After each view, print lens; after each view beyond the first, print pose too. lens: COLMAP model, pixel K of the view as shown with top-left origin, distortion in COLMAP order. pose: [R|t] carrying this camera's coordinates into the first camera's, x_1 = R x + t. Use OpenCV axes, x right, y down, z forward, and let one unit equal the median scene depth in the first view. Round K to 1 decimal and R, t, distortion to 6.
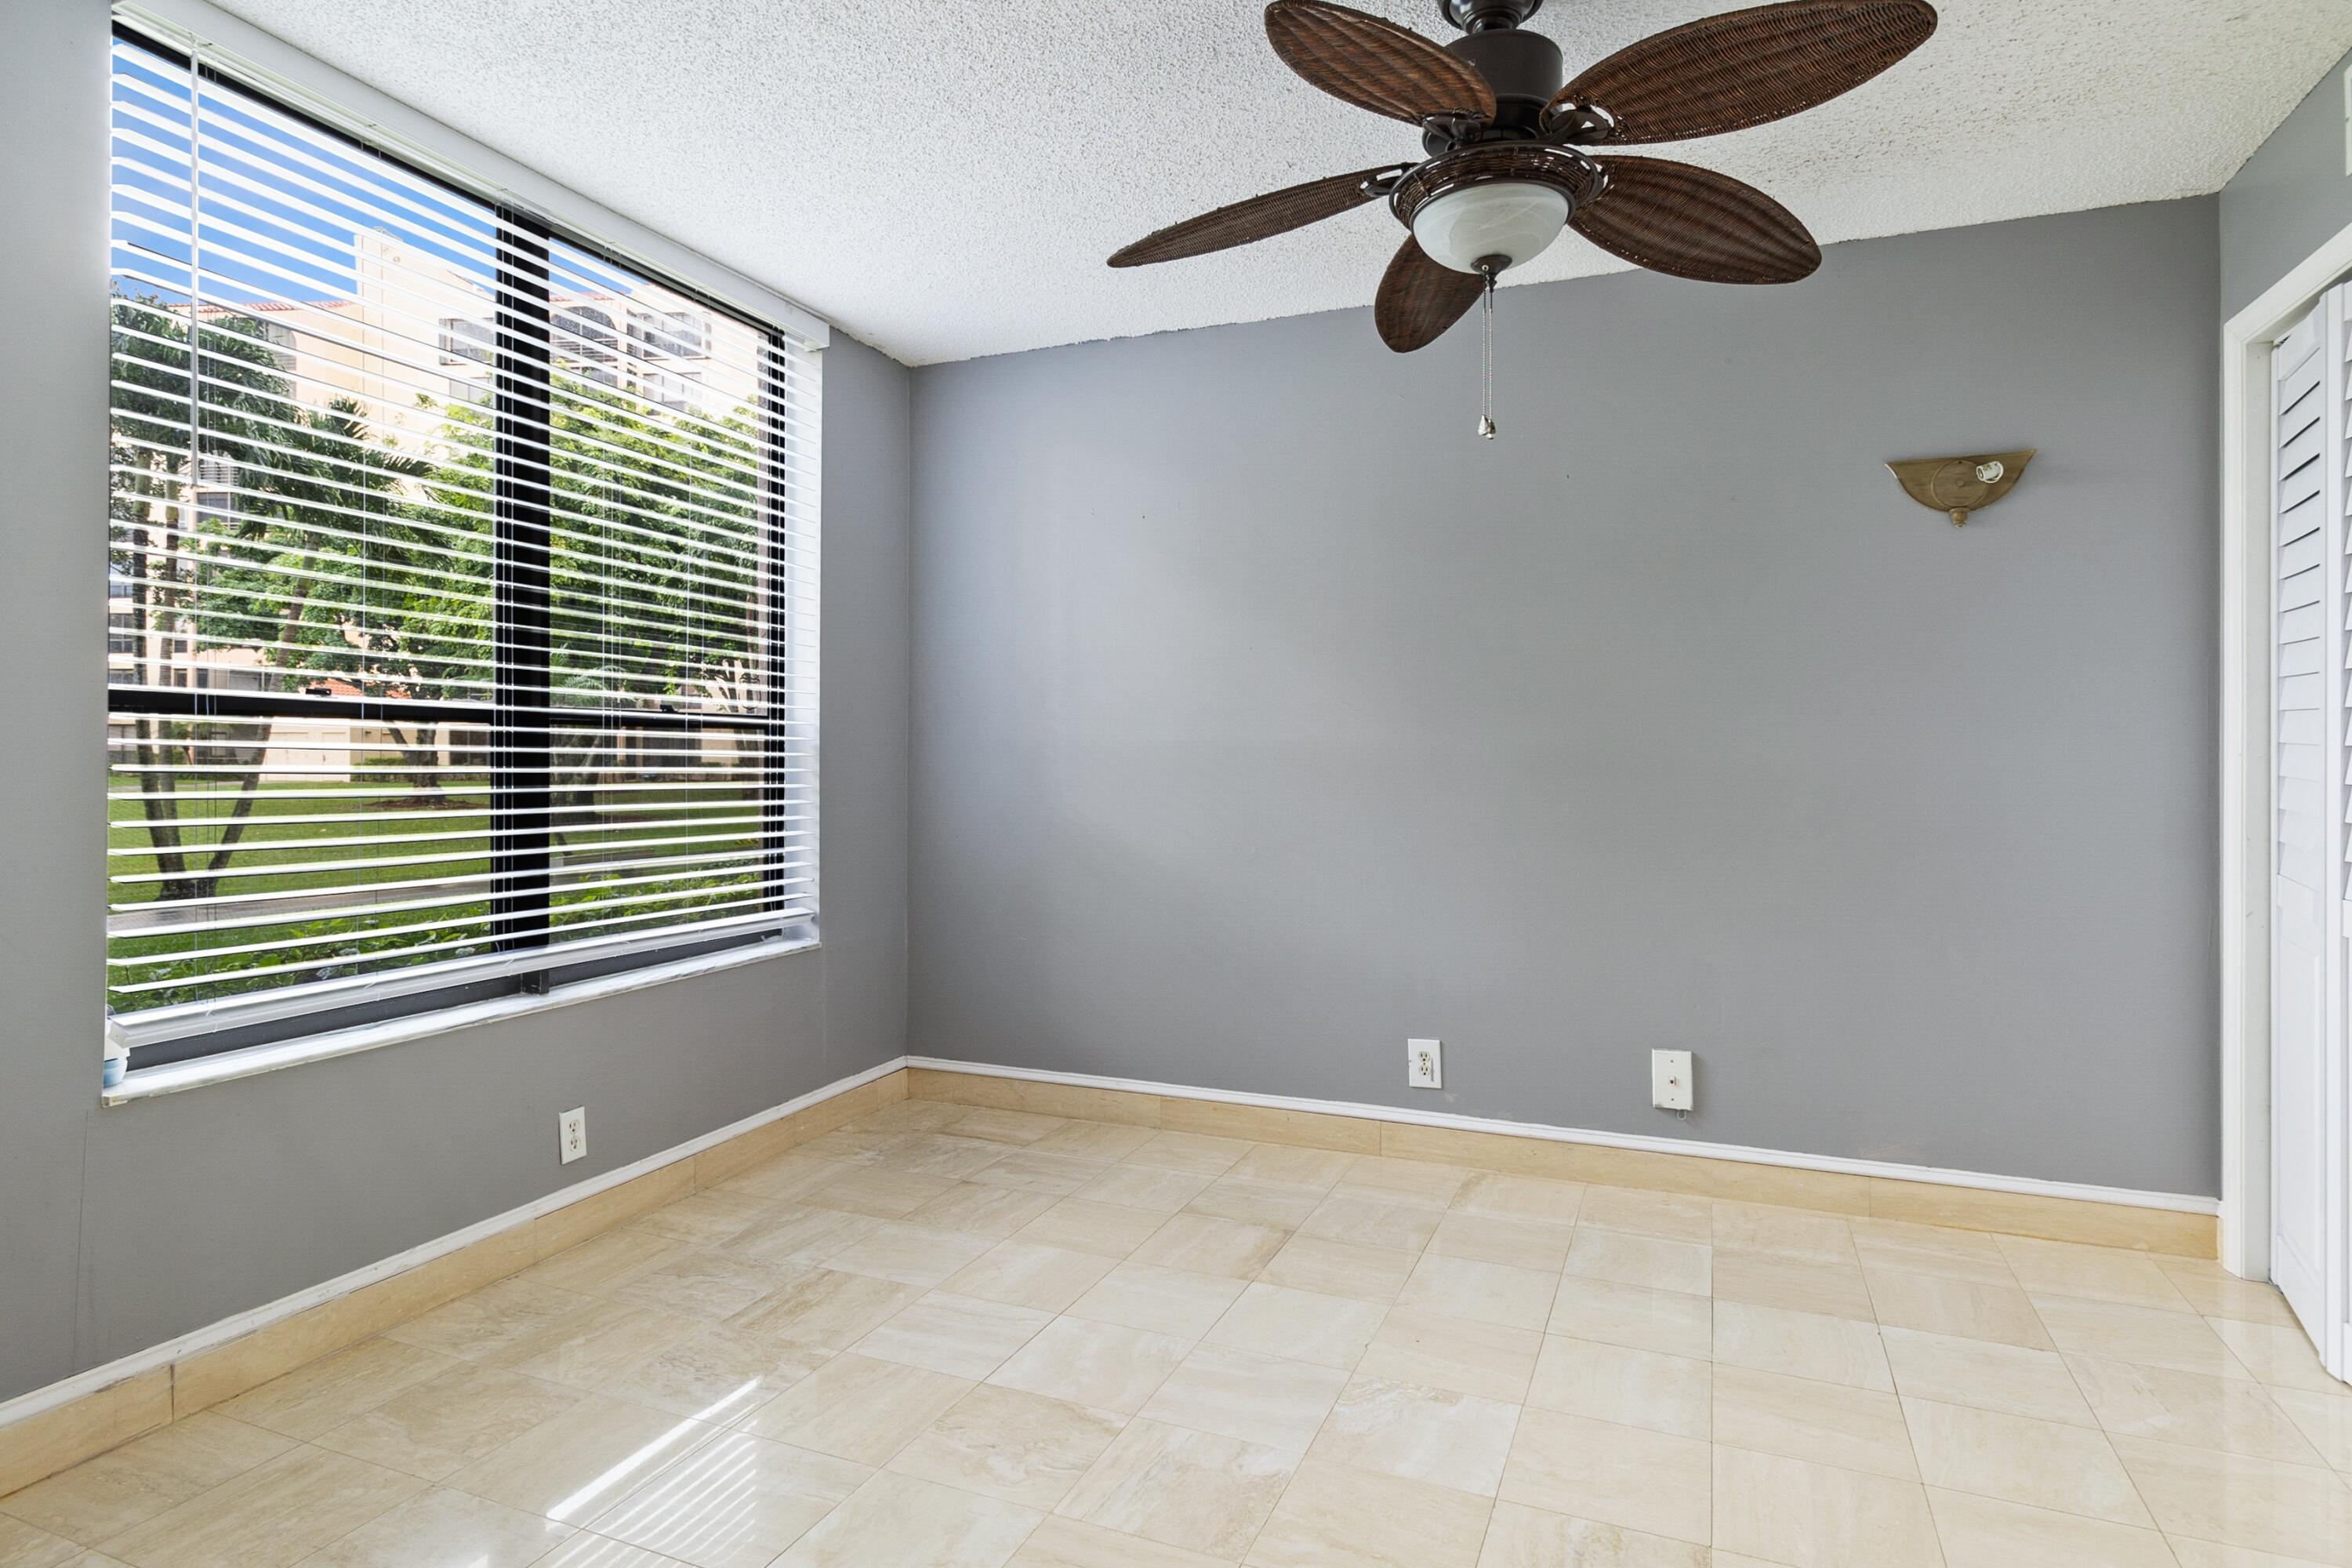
lens RADIAL K [[1270.0, 0, 1175.5], [0, 1270.0, 751.0], [0, 0, 1]] dist [0.001106, 0.000320]
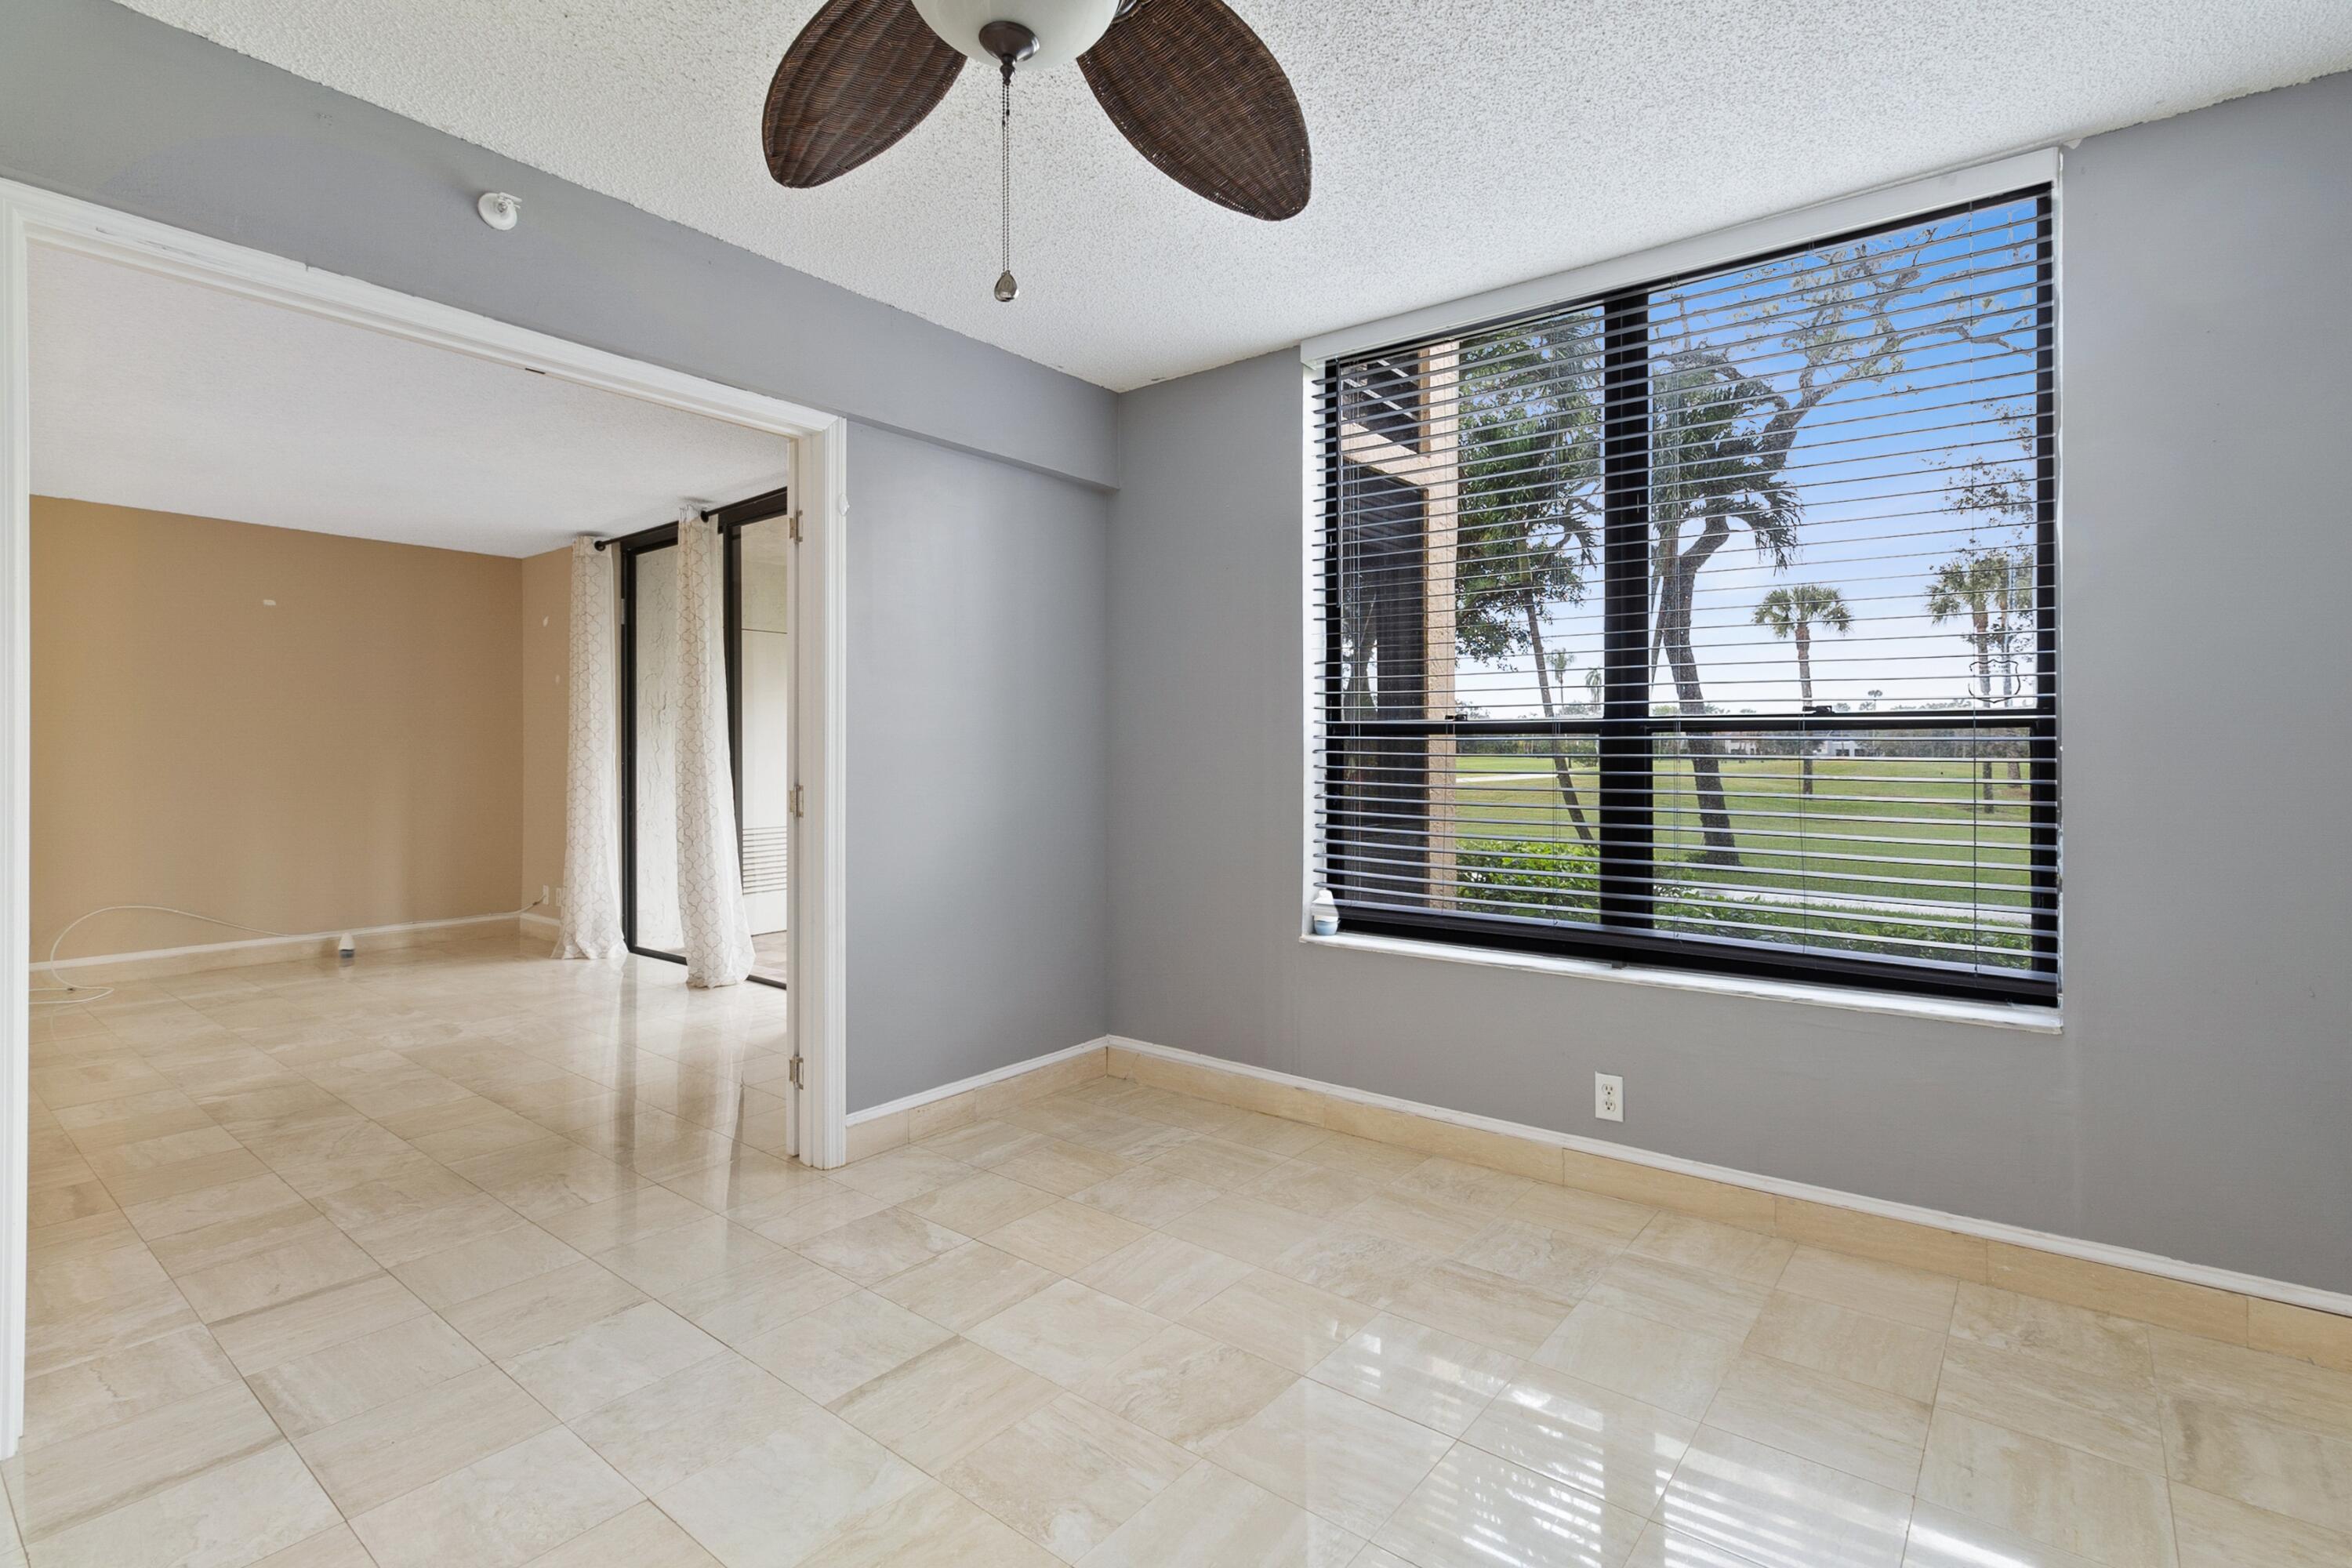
lens RADIAL K [[1102.1, 0, 1173.4], [0, 1102.1, 764.2], [0, 0, 1]] dist [0.002352, 0.000407]
pose [[-0.278169, 0.004651, -0.960521, 0.581389], [0.001387, 0.999989, 0.004440, 0.003855], [0.960531, -0.000097, -0.278172, 0.926678]]
